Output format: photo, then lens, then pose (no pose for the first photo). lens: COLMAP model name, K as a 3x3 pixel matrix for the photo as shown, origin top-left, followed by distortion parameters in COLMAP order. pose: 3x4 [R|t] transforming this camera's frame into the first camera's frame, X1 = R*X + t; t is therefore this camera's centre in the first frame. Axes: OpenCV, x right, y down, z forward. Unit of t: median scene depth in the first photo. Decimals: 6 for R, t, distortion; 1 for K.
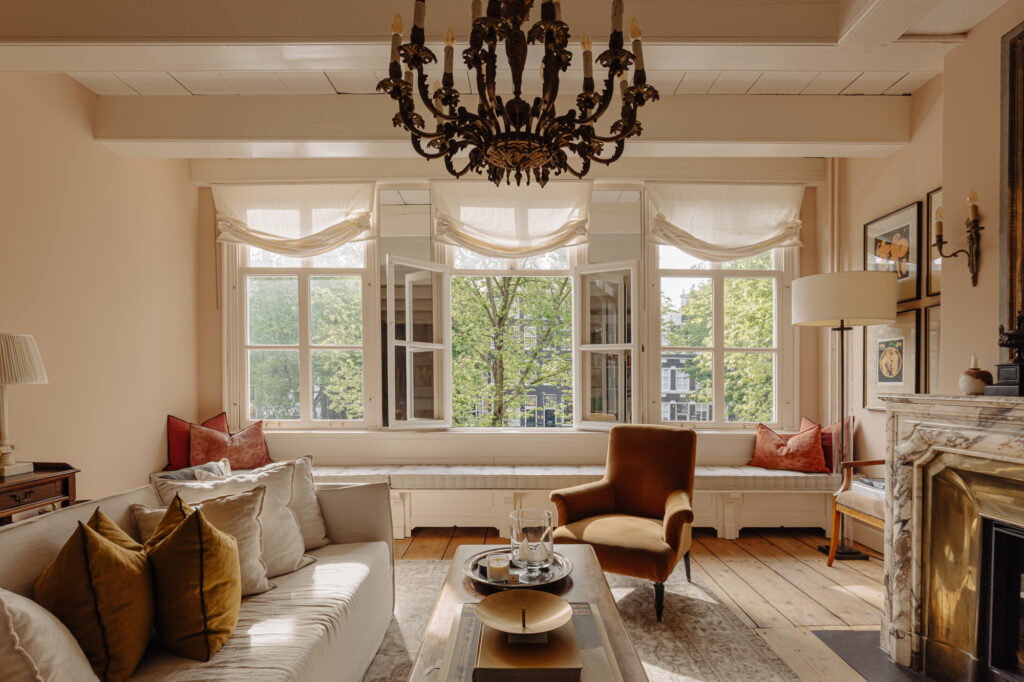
lens RADIAL K [[520.0, 0, 513.7], [0, 520.0, 391.5], [0, 0, 1]] dist [0.000813, 0.000133]
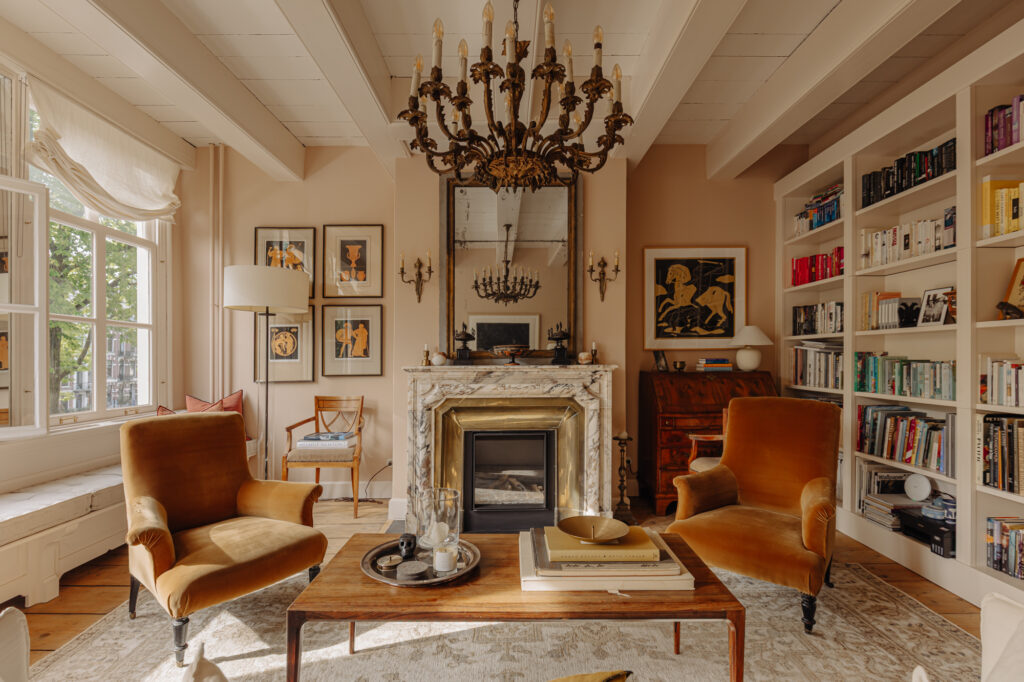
lens RADIAL K [[513.7, 0, 512.0], [0, 513.7, 341.0], [0, 0, 1]] dist [-0.000463, 0.000027]
pose [[-0.003824, 0.025237, 0.999674, -0.553327], [0.027318, 0.999311, -0.025124, -0.017603], [-0.999619, 0.027213, -0.004511, 0.483366]]
